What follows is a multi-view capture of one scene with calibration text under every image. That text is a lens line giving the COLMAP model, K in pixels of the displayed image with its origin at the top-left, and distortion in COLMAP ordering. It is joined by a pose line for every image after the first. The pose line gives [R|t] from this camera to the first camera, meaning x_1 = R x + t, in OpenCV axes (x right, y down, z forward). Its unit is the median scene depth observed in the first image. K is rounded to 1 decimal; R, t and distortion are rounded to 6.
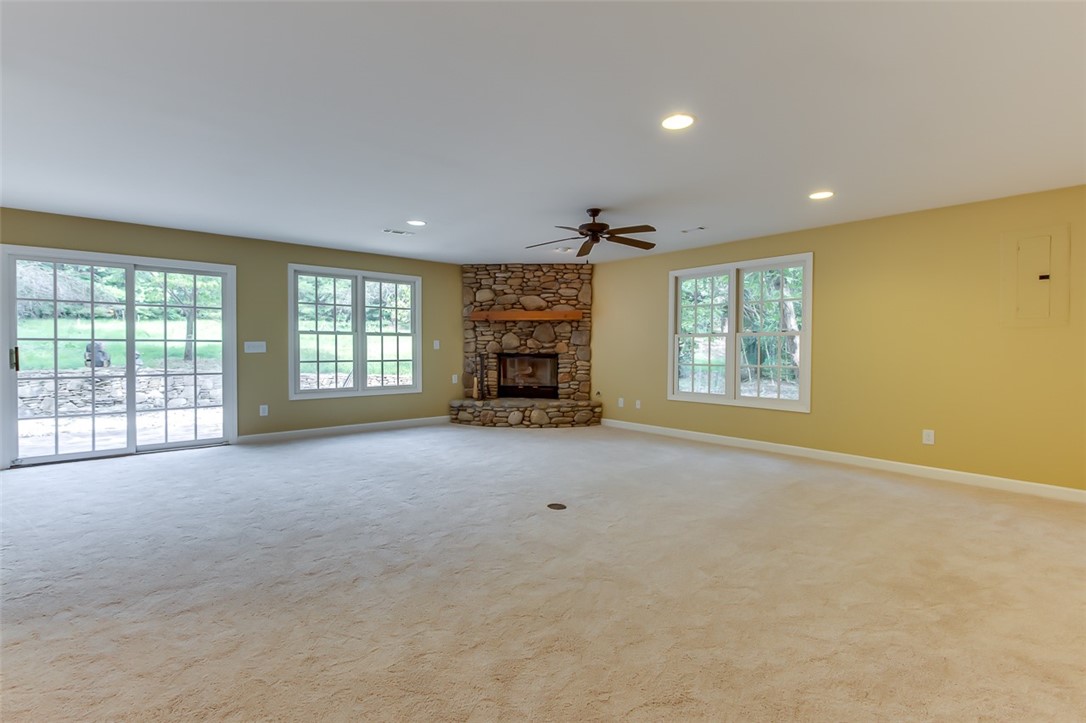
lens RADIAL K [[507.5, 0, 539.1], [0, 507.5, 358.1], [0, 0, 1]] dist [0.000815, 0.000800]
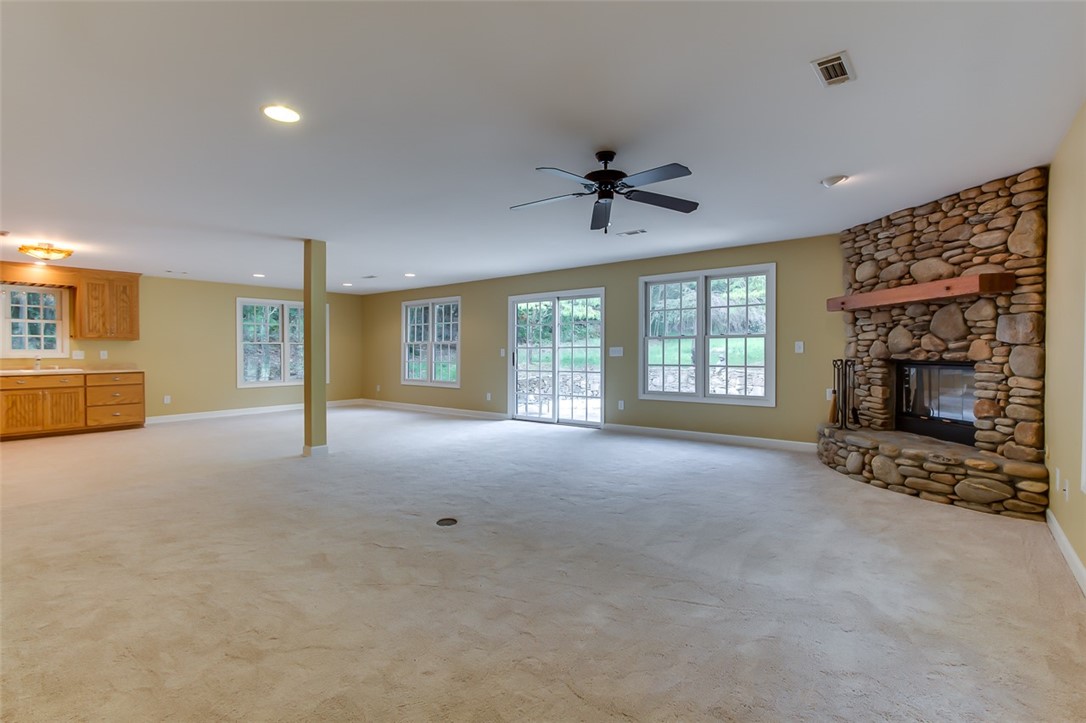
lens RADIAL K [[507.5, 0, 539.1], [0, 507.5, 358.1], [0, 0, 1]] dist [0.000815, 0.000800]
pose [[0.186386, 0.007910, -0.982445, 0.467128], [-0.015362, 0.999869, 0.005135, -0.007841], [0.982356, 0.014135, 0.186483, 0.468657]]
